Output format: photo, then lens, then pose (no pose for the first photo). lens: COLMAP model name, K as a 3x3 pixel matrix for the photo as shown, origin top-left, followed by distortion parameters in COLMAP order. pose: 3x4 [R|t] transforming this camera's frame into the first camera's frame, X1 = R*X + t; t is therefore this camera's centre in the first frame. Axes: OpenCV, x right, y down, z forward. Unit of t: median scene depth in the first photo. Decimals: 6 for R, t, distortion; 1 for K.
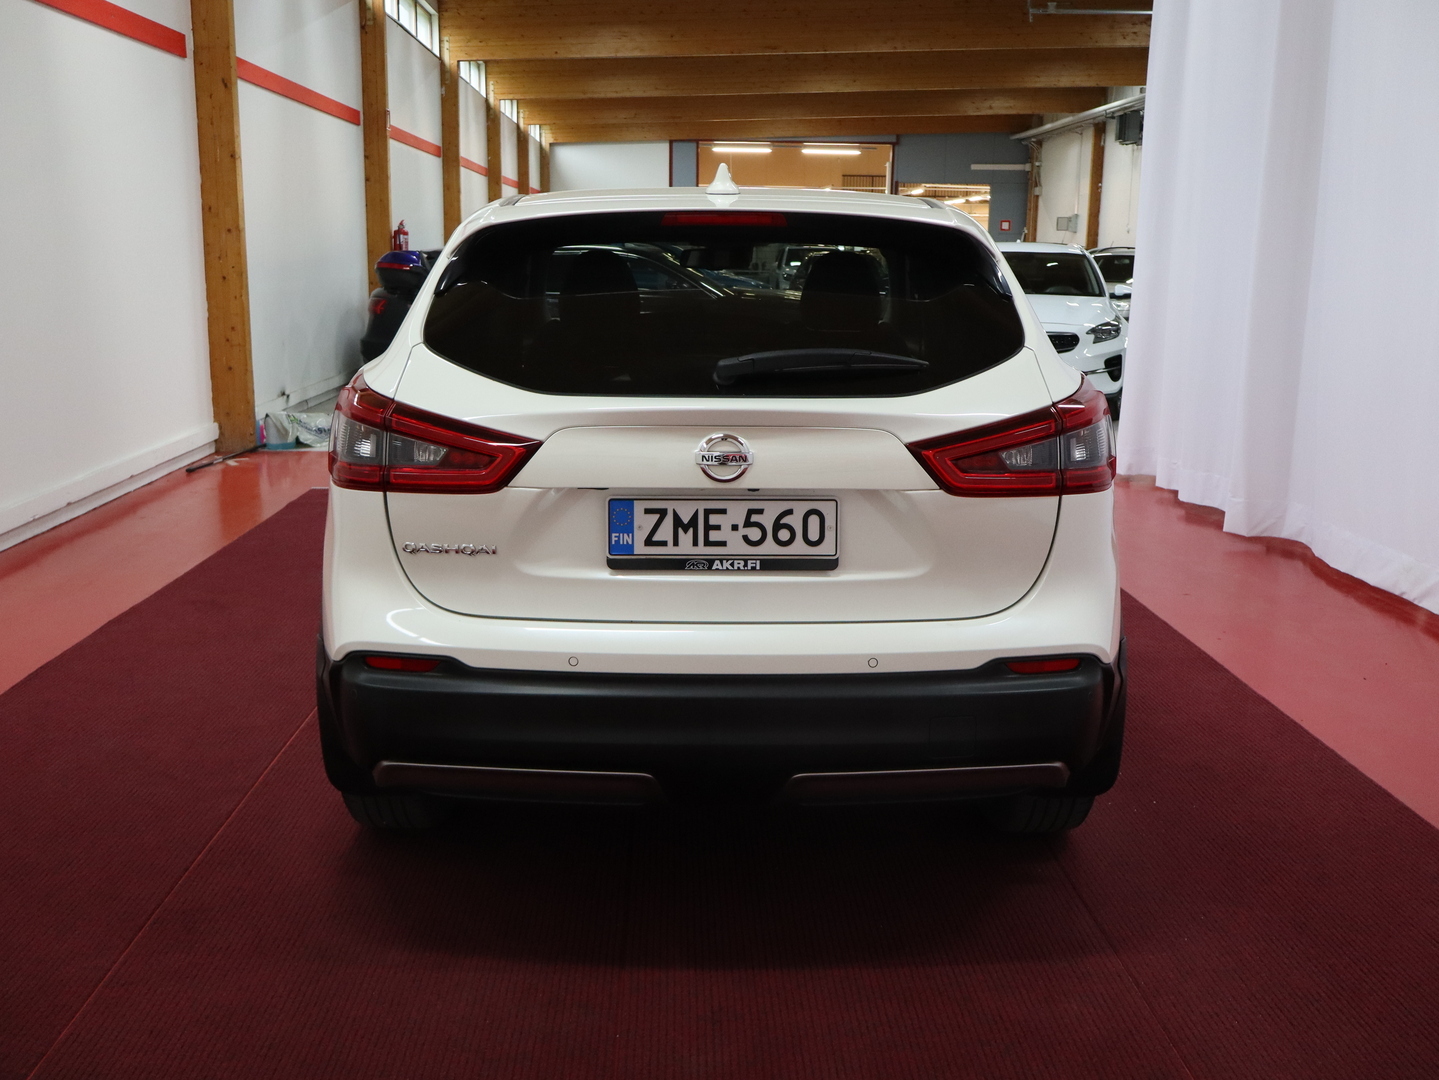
lens RADIAL K [[1353.1, 0, 723.6], [0, 1353.1, 534.9], [0, 0, 1]] dist [0.007873, -0.020896]
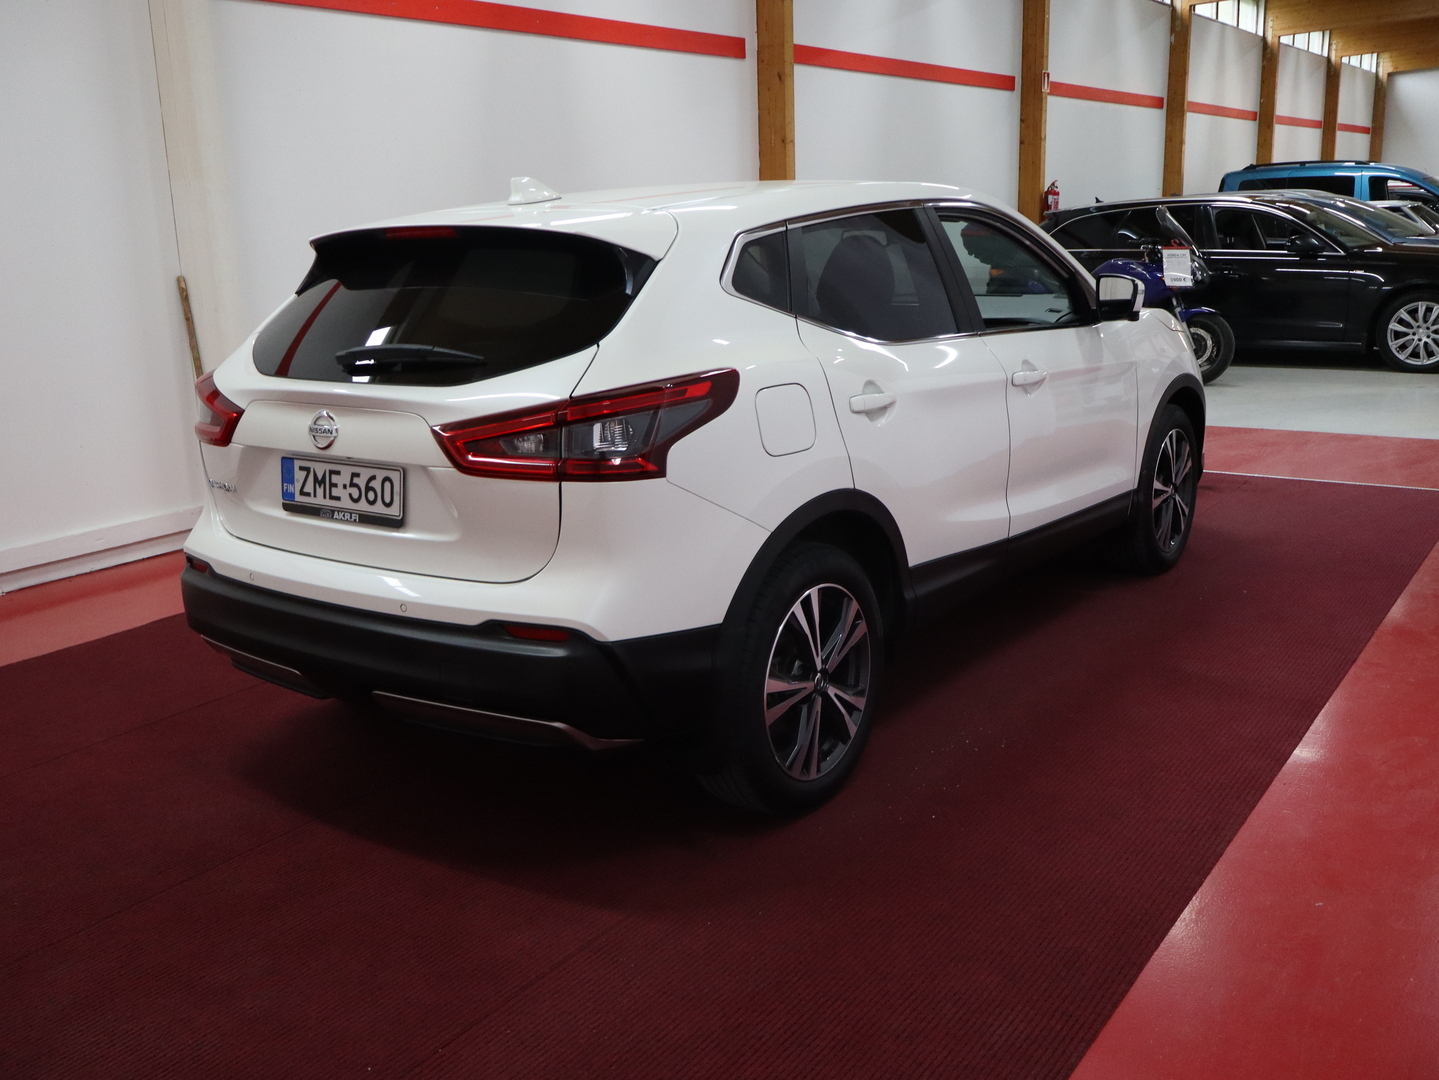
lens RADIAL K [[1353.1, 0, 723.6], [0, 1353.1, 534.9], [0, 0, 1]] dist [0.007873, -0.020896]
pose [[0.806127, 0.101768, -0.582925, 1.019330], [-0.080629, 0.994803, 0.062172, -0.066651], [0.586223, -0.003118, 0.810144, 0.190792]]
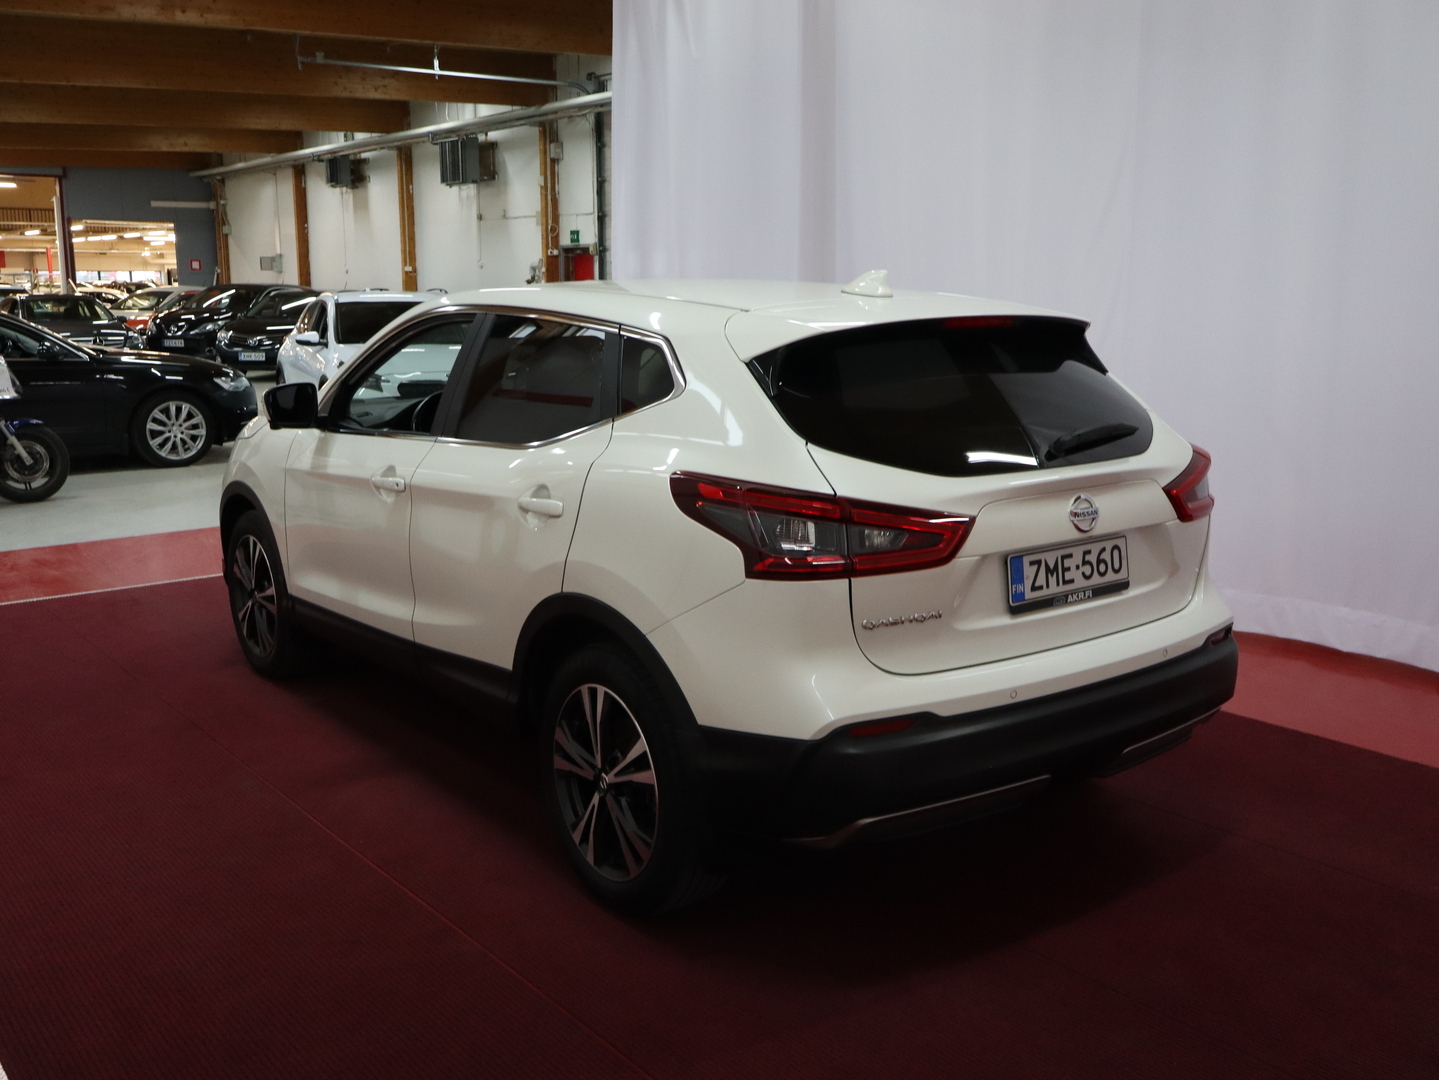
lens RADIAL K [[1353.1, 0, 723.6], [0, 1353.1, 534.9], [0, 0, 1]] dist [0.007873, -0.020896]
pose [[0.804592, -0.120882, 0.581394, -0.991215], [0.133998, 0.990768, 0.020558, -0.105706], [-0.578512, 0.061365, 0.813362, 0.154669]]
